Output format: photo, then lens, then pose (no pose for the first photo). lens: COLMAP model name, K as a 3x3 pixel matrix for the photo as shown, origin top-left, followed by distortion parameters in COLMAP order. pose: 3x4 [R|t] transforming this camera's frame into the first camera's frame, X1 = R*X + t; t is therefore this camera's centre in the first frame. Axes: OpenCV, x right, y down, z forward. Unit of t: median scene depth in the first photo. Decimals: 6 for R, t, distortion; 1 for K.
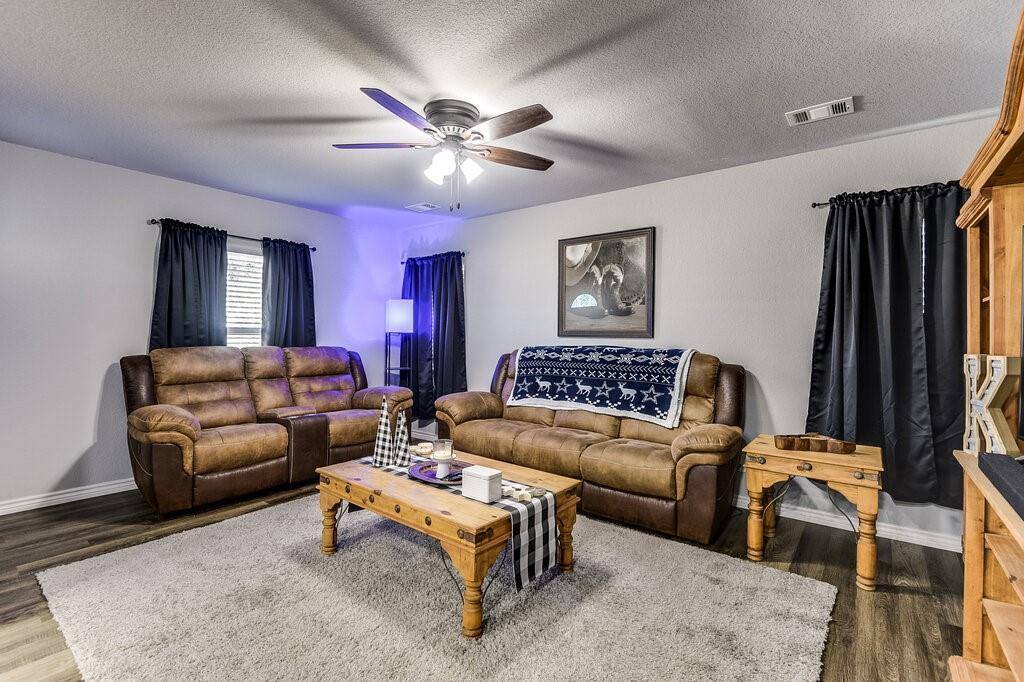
lens RADIAL K [[468.3, 0, 511.8], [0, 468.3, 333.6], [0, 0, 1]] dist [0.021178, -0.019110]
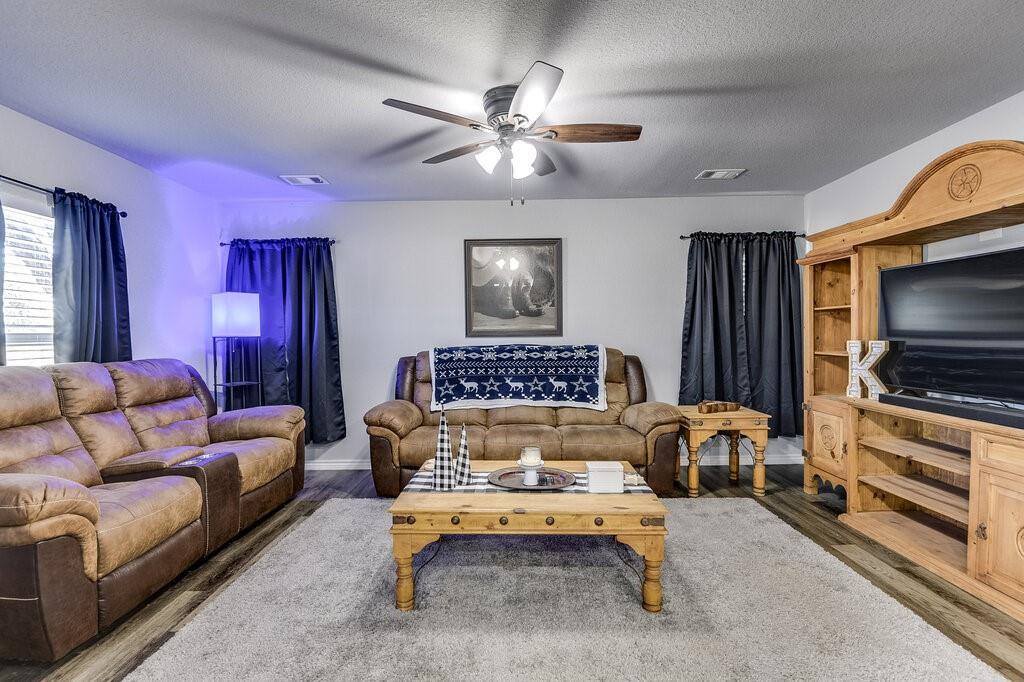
lens RADIAL K [[469.2, 0, 507.6], [0, 469.2, 343.6], [0, 0, 1]] dist [0.015248, -0.019579]
pose [[0.794749, -0.031242, 0.606134, -0.489389], [0.017031, 0.999429, 0.029183, -0.007671], [-0.606699, -0.012870, 0.794827, 0.169524]]
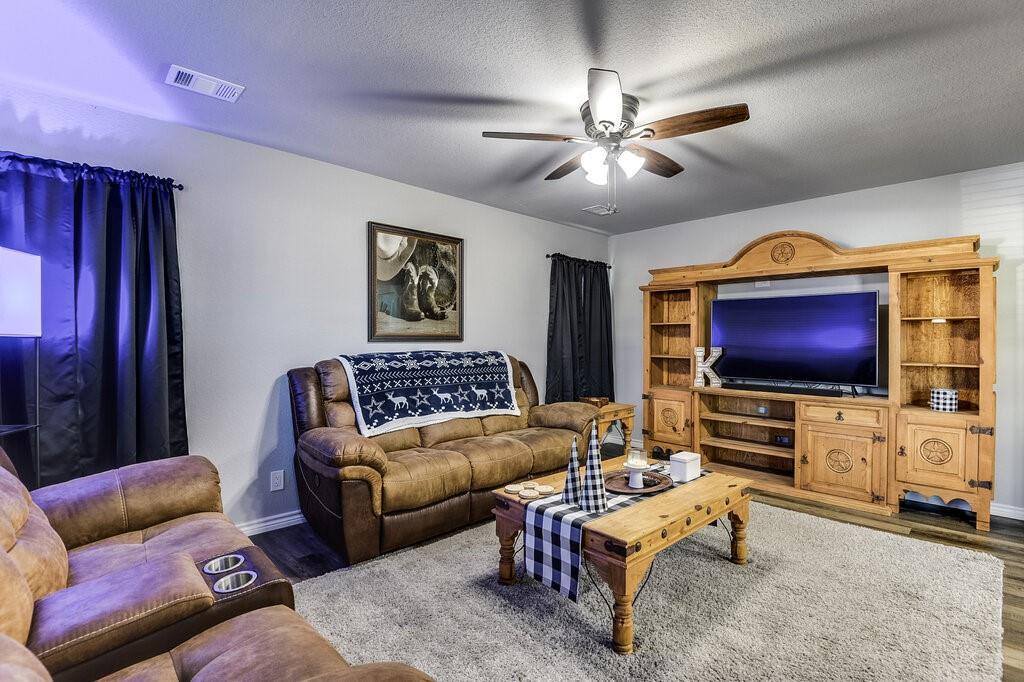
lens RADIAL K [[478.1, 0, 506.6], [0, 478.1, 335.5], [0, 0, 1]] dist [0.002419, -0.020549]
pose [[0.151447, -0.002074, 0.988463, -0.759167], [-0.005836, 0.999978, 0.002992, -0.008646], [-0.988448, -0.006222, 0.151432, 0.719585]]
